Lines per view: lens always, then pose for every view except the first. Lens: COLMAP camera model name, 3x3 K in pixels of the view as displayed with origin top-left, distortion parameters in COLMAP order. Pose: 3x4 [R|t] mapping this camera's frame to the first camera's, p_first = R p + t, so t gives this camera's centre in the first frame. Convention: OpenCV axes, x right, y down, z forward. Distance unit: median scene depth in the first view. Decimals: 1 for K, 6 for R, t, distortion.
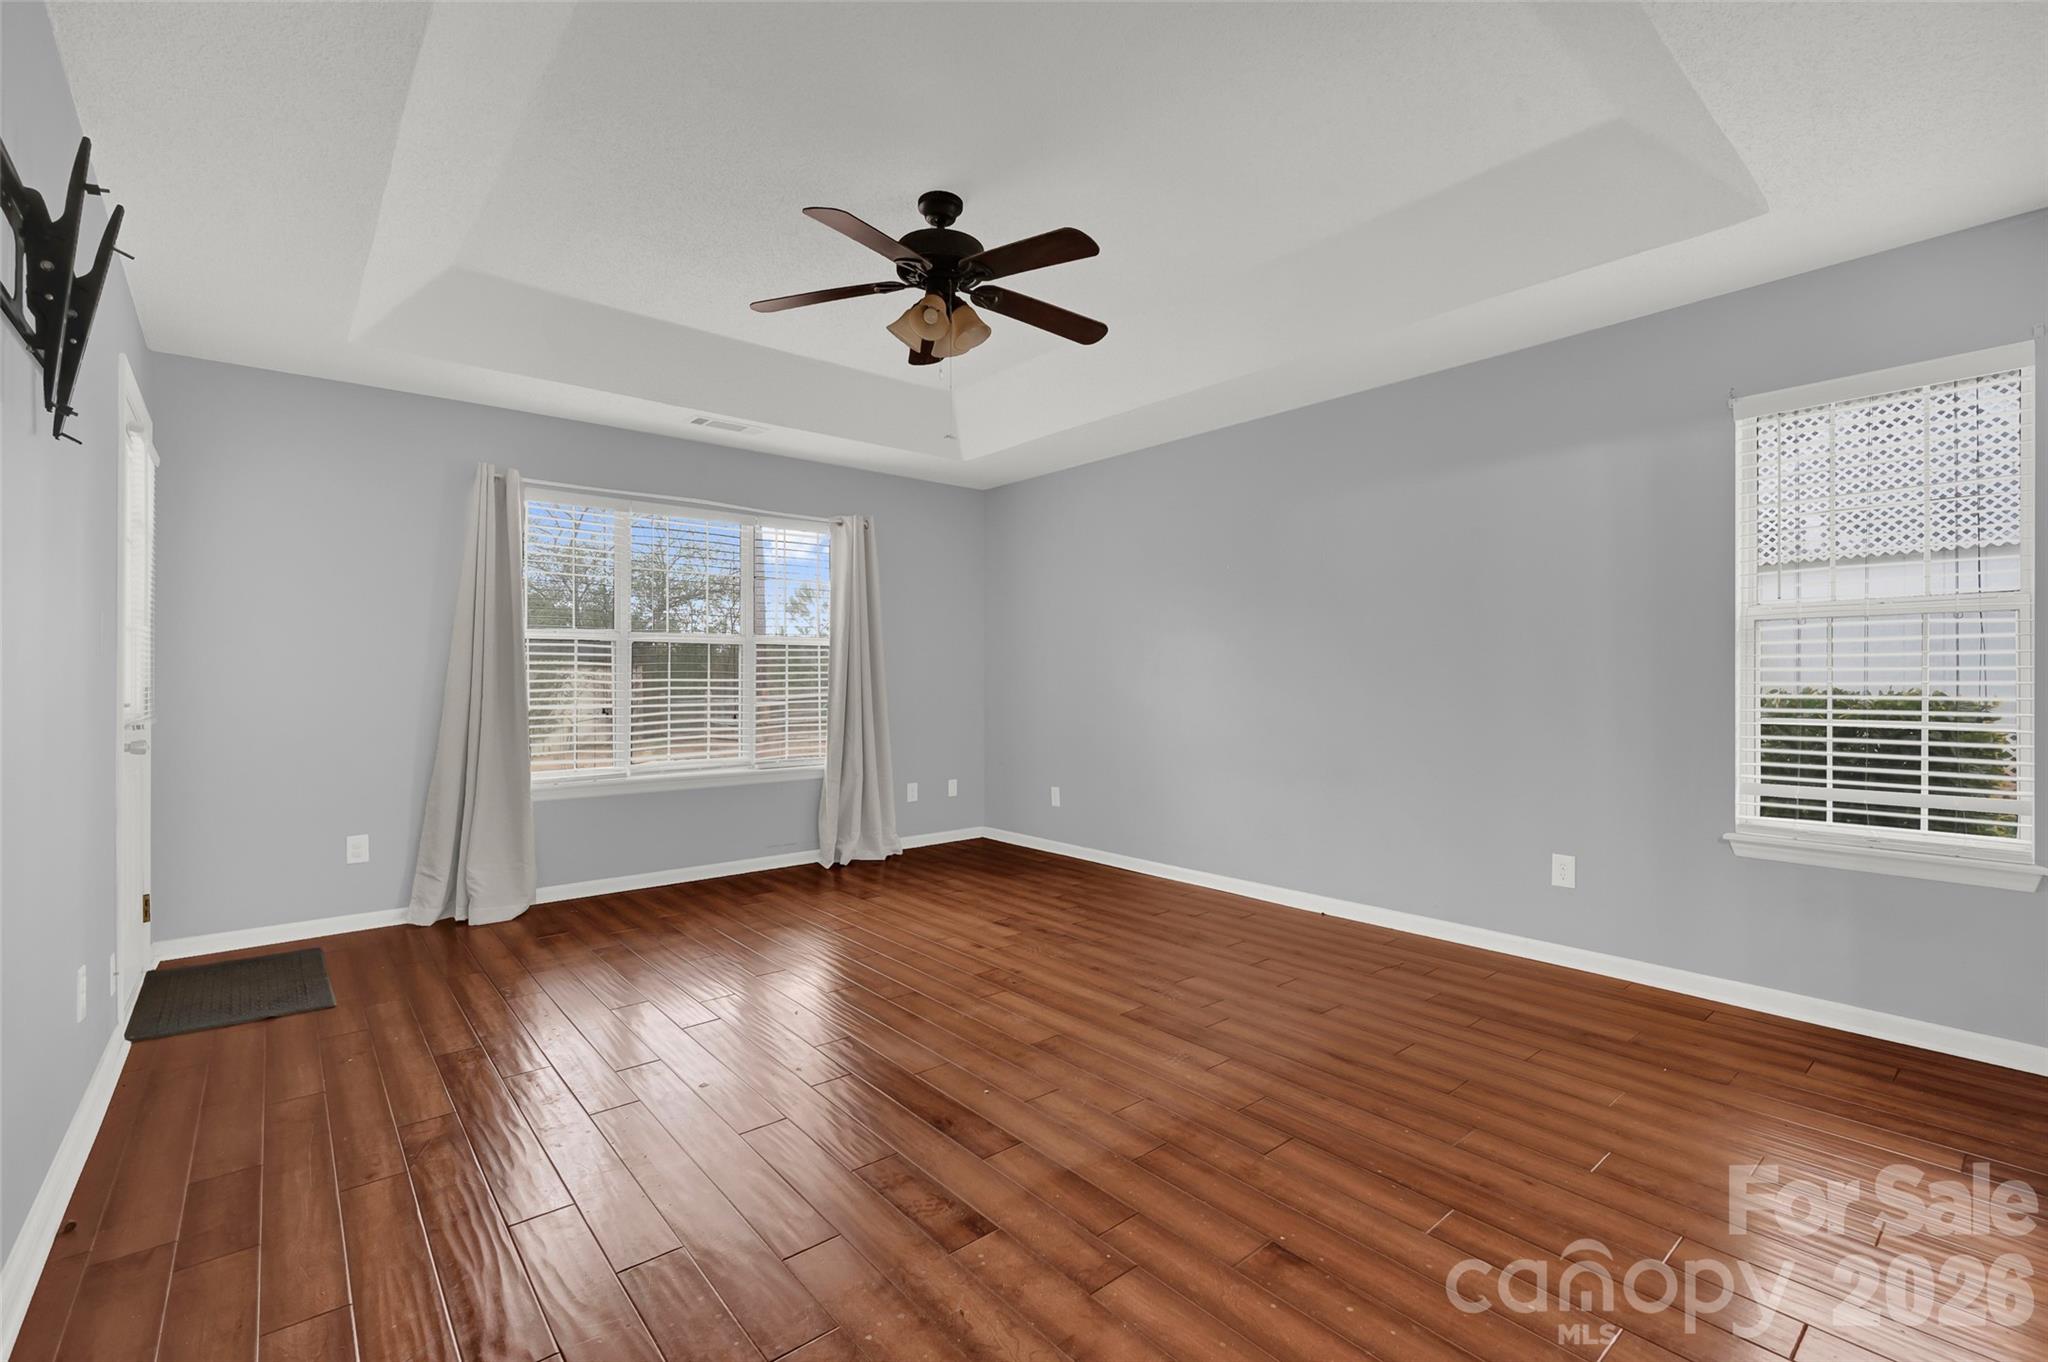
lens RADIAL K [[879.3, 0, 1031.0], [0, 879.3, 673.5], [0, 0, 1]] dist [0.002983, 0.000117]
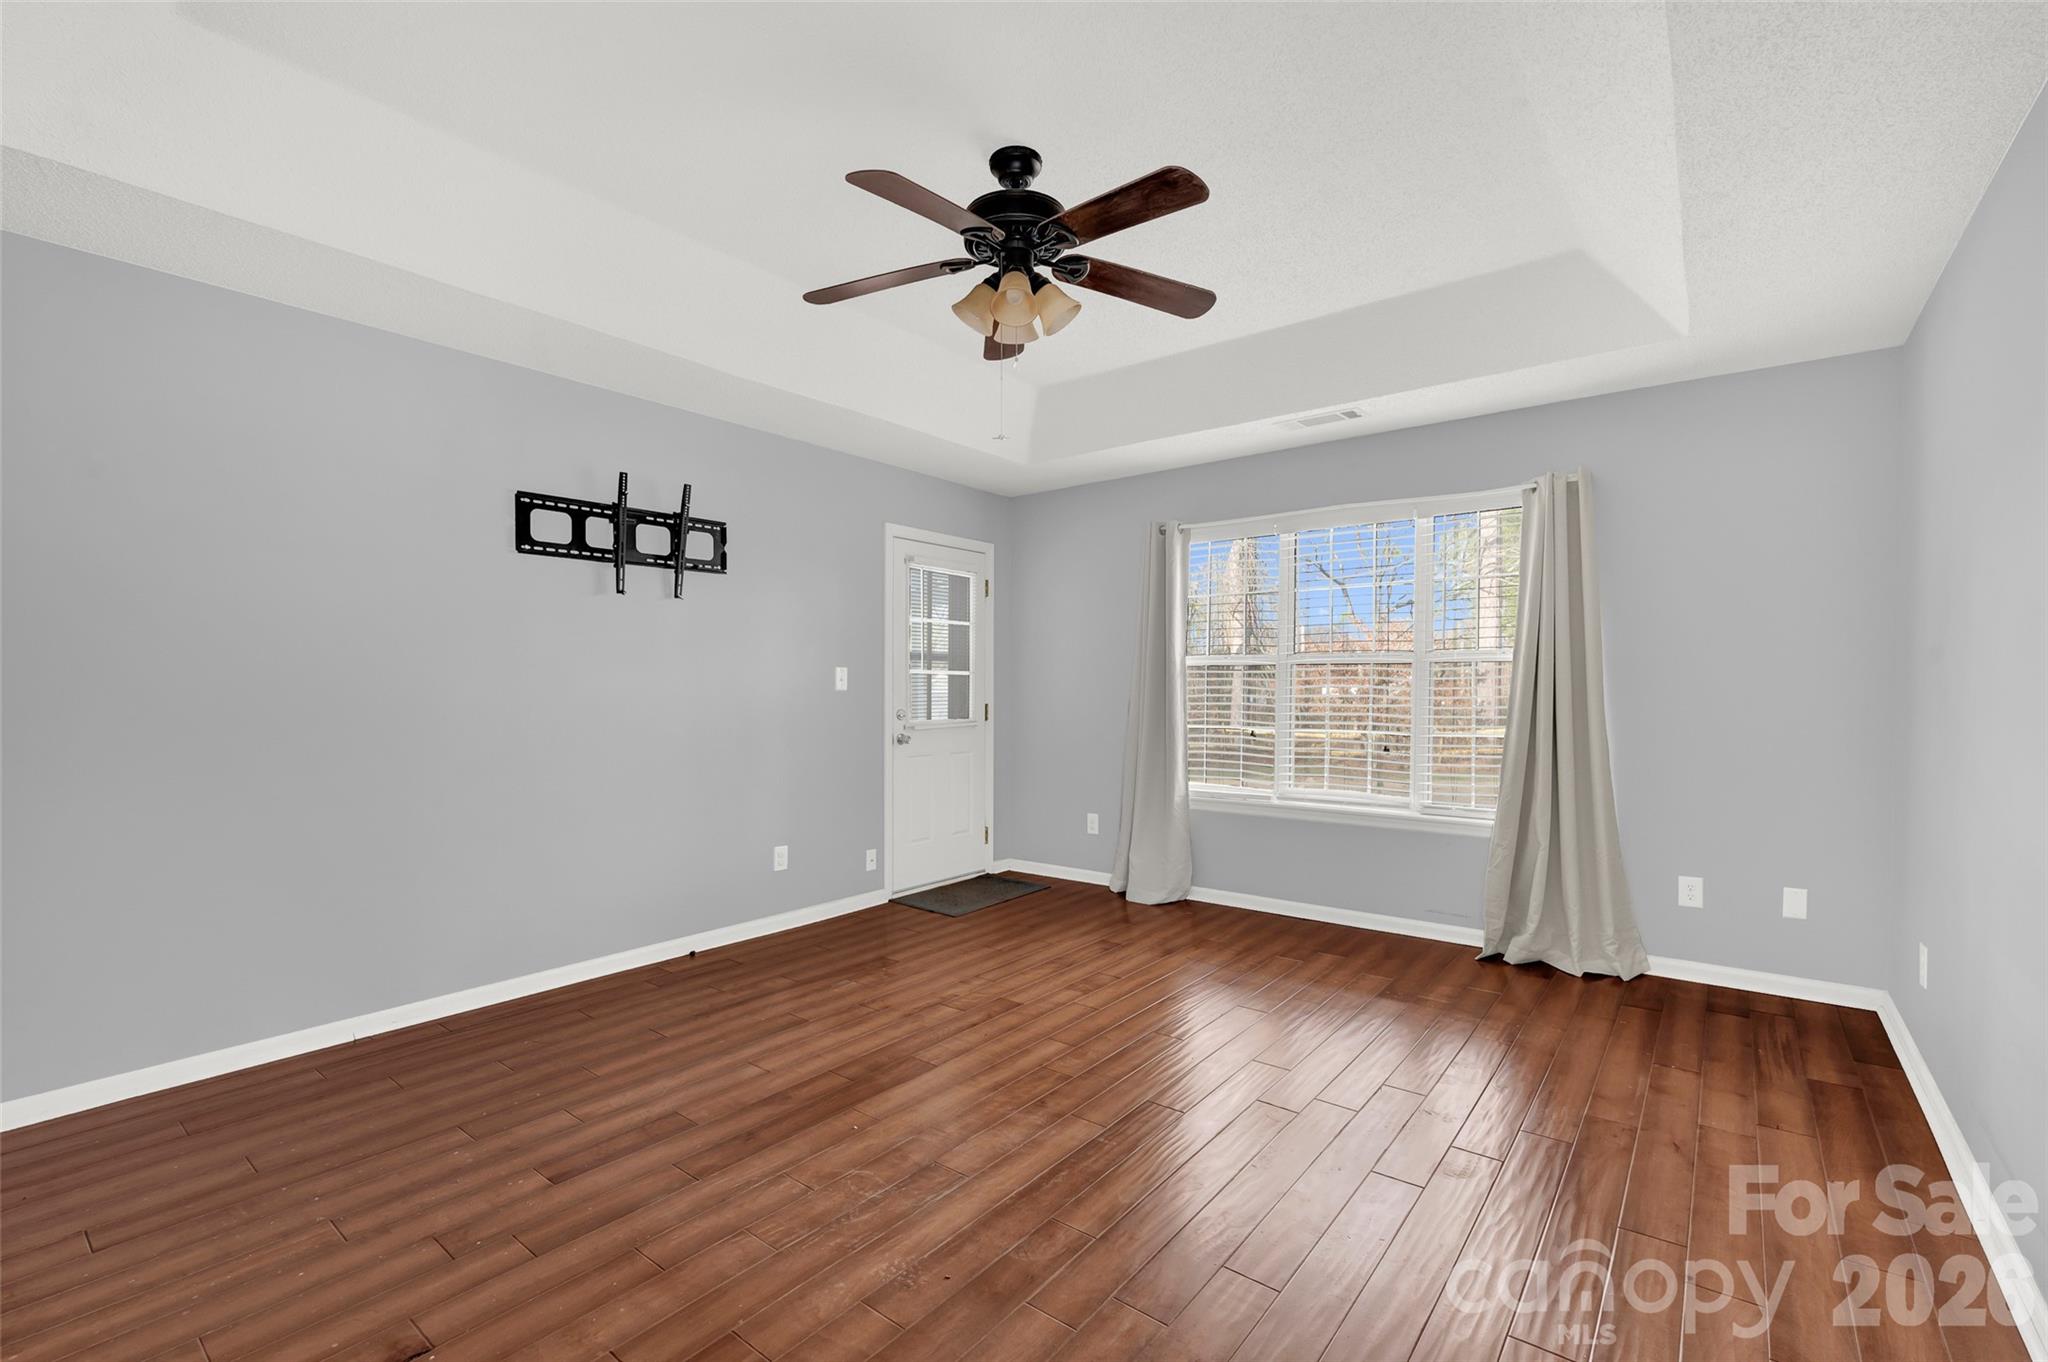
lens RADIAL K [[895.8, 0, 1024.0], [0, 895.8, 681.0], [0, 0, 1]] dist [0.000321, 0.000091]
pose [[0.195210, -0.001558, -0.980760, 0.604619], [0.007204, 0.999974, -0.000154, -0.023866], [0.980735, -0.007035, 0.195216, 0.657126]]
